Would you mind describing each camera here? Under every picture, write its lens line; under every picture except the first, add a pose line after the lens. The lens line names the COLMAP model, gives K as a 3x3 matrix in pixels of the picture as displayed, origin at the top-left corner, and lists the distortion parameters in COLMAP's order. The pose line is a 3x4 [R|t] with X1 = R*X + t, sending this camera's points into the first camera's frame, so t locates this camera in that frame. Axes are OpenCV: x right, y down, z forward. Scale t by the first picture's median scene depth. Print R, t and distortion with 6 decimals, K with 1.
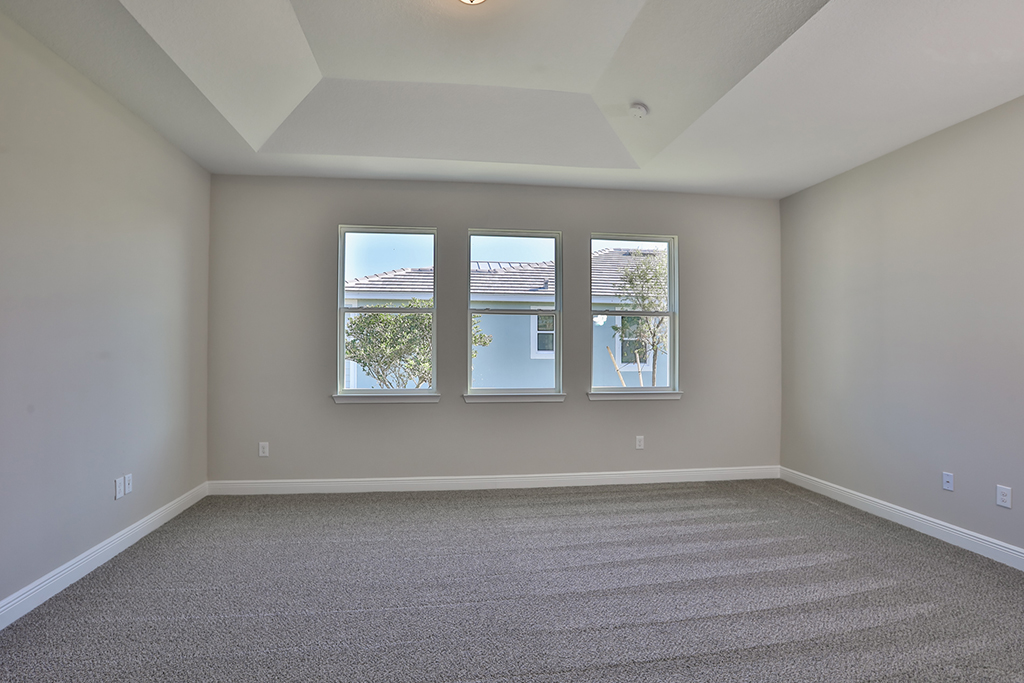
lens RADIAL K [[507.3, 0, 512.0], [0, 507.3, 341.5], [0, 0, 1]] dist [-0.031375, 0.003089]
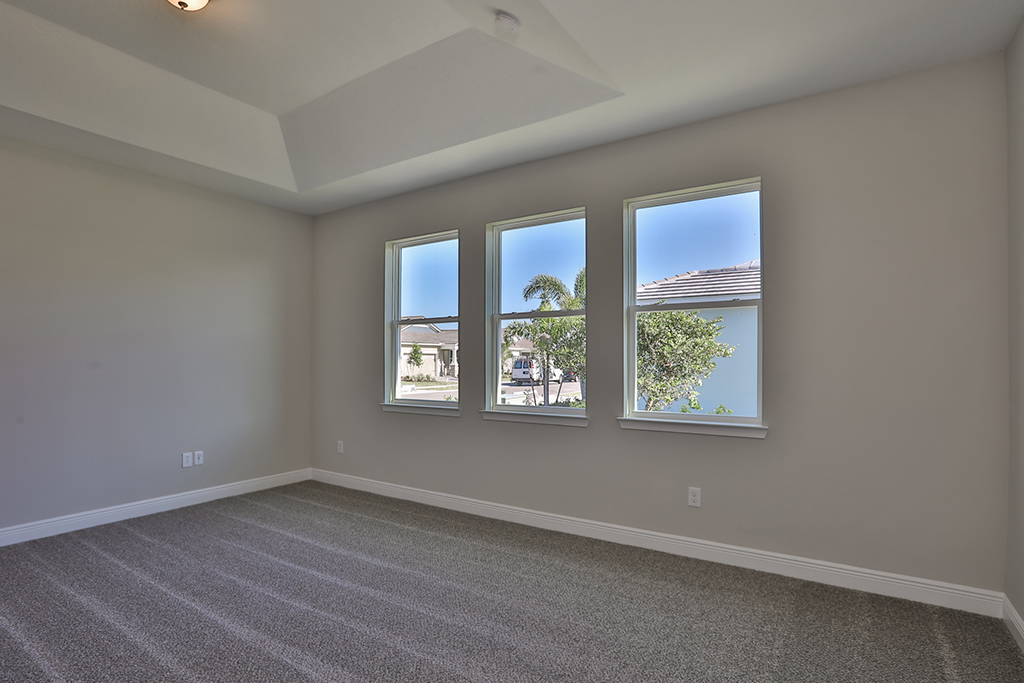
lens RADIAL K [[529.5, 0, 510.1], [0, 529.5, 363.5], [0, 0, 1]] dist [-0.002895, 0.000756]
pose [[0.743209, -0.001372, -0.669058, 0.599152], [0.010462, 0.999899, 0.009571, 0.014273], [0.668978, -0.014113, 0.743148, 0.349154]]
